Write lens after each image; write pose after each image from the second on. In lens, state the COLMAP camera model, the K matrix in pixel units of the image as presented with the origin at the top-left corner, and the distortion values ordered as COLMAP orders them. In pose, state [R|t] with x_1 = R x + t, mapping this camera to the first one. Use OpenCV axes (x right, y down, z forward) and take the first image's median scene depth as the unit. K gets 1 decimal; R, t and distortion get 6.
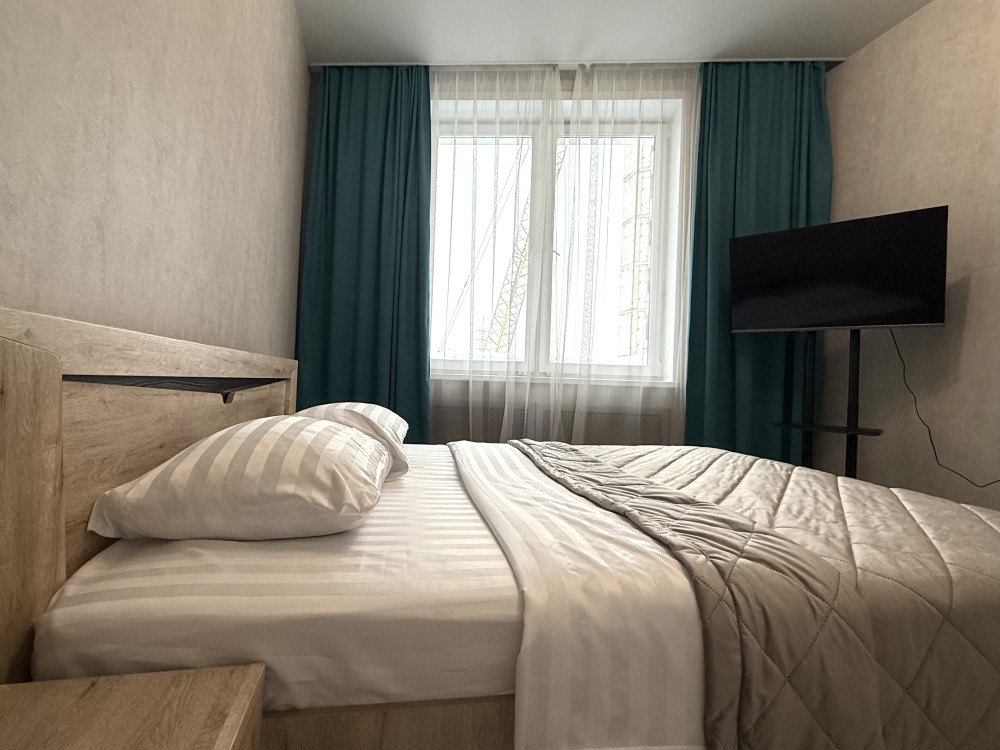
lens RADIAL K [[502.2, 0, 500.0], [0, 502.2, 375.0], [0, 0, 1]] dist [0.001494, 0.000309]
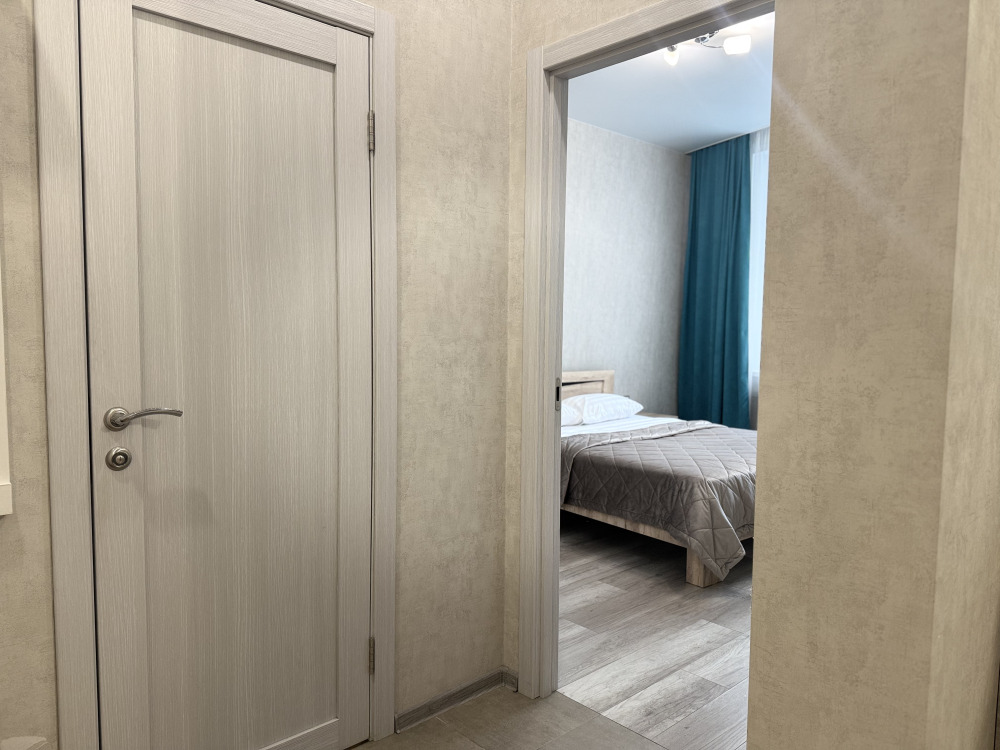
lens RADIAL K [[701.6, 0, 500.0], [0, 701.6, 375.0], [0, 0, 1]] dist [0.157832, -0.180075]
pose [[0.495143, 0.025619, -0.868433, 1.163232], [0.019830, 0.998972, 0.040776, -0.087684], [0.868585, -0.037411, 0.494126, -0.484045]]
